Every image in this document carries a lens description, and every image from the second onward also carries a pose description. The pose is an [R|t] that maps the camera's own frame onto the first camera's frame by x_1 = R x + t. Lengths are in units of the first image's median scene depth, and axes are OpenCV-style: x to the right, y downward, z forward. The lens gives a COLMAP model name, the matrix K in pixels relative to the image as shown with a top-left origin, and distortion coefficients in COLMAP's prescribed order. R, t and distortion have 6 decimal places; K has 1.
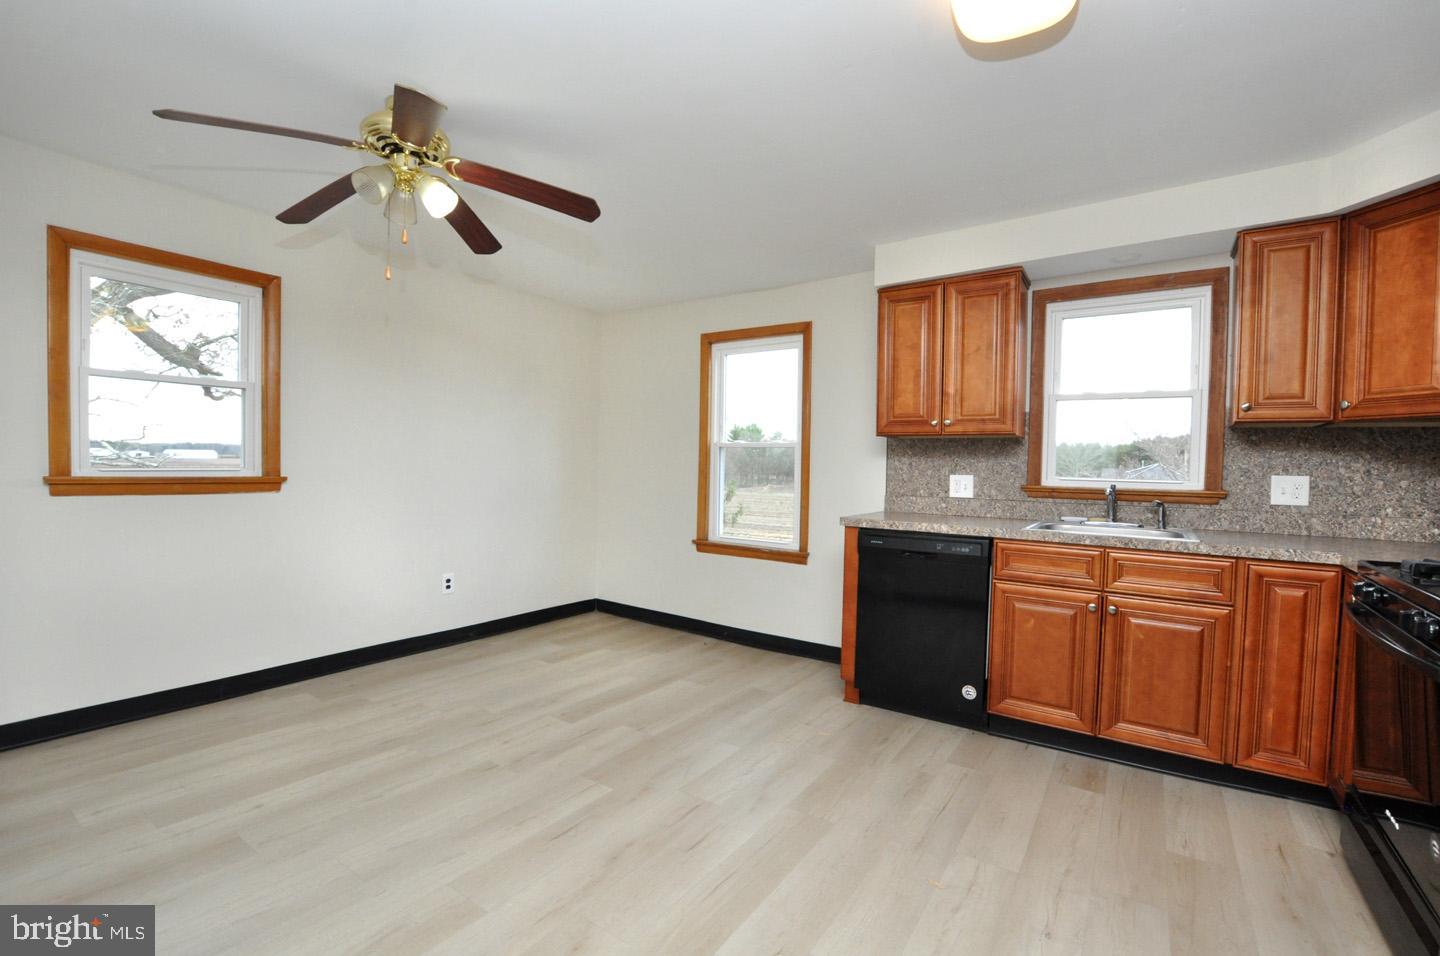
lens RADIAL K [[634.4, 0, 722.7], [0, 634.4, 475.7], [0, 0, 1]] dist [0.000767, 0.000217]
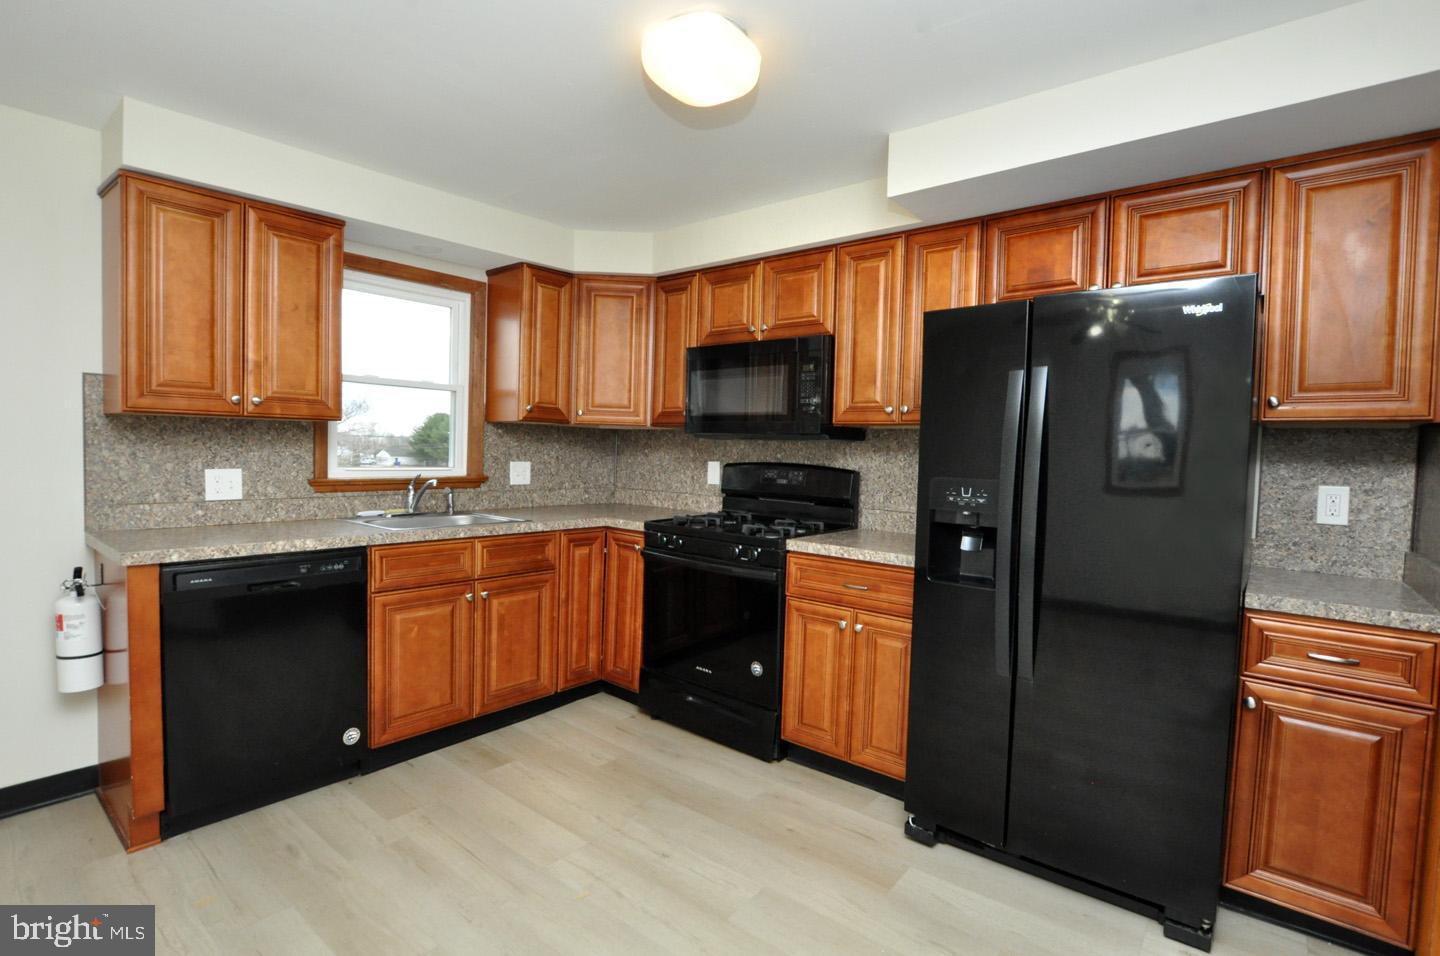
lens RADIAL K [[690.7, 0, 720.4], [0, 690.7, 480.3], [0, 0, 1]] dist [-0.017746, -0.000755]
pose [[0.104803, -0.061458, 0.992592, -0.410866], [-0.001840, 0.998075, 0.061992, -0.045107], [-0.994491, -0.008324, 0.104489, 0.418908]]
